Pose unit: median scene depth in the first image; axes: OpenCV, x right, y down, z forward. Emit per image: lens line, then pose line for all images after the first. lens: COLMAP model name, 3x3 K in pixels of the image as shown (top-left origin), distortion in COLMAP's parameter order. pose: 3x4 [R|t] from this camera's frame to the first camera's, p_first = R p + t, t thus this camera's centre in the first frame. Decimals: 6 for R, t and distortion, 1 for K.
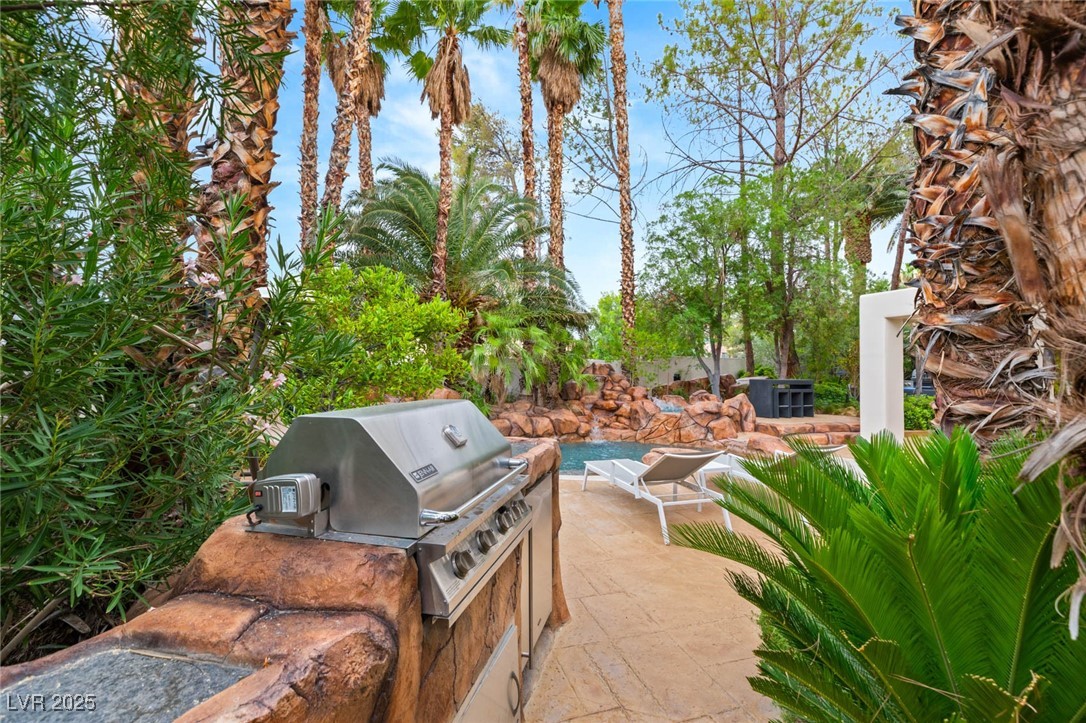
lens RADIAL K [[496.7, 0, 543.0], [0, 496.7, 365.1], [0, 0, 1]] dist [0.001652, -0.000532]
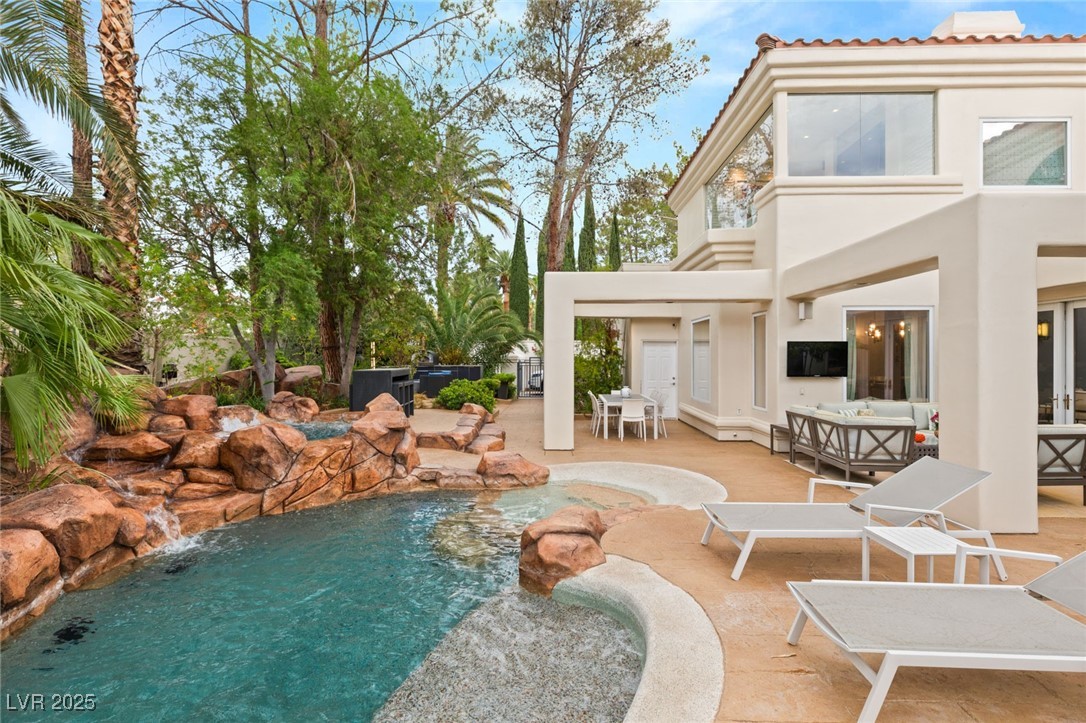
lens RADIAL K [[496.7, 0, 539.2], [0, 496.7, 360.4], [0, 0, 1]] dist [0.001652, -0.000532]
pose [[0.318050, -0.012879, 0.947986, -0.169822], [-0.008631, 0.999827, 0.016479, -0.000659], [-0.948035, -0.013424, 0.317884, 0.613629]]
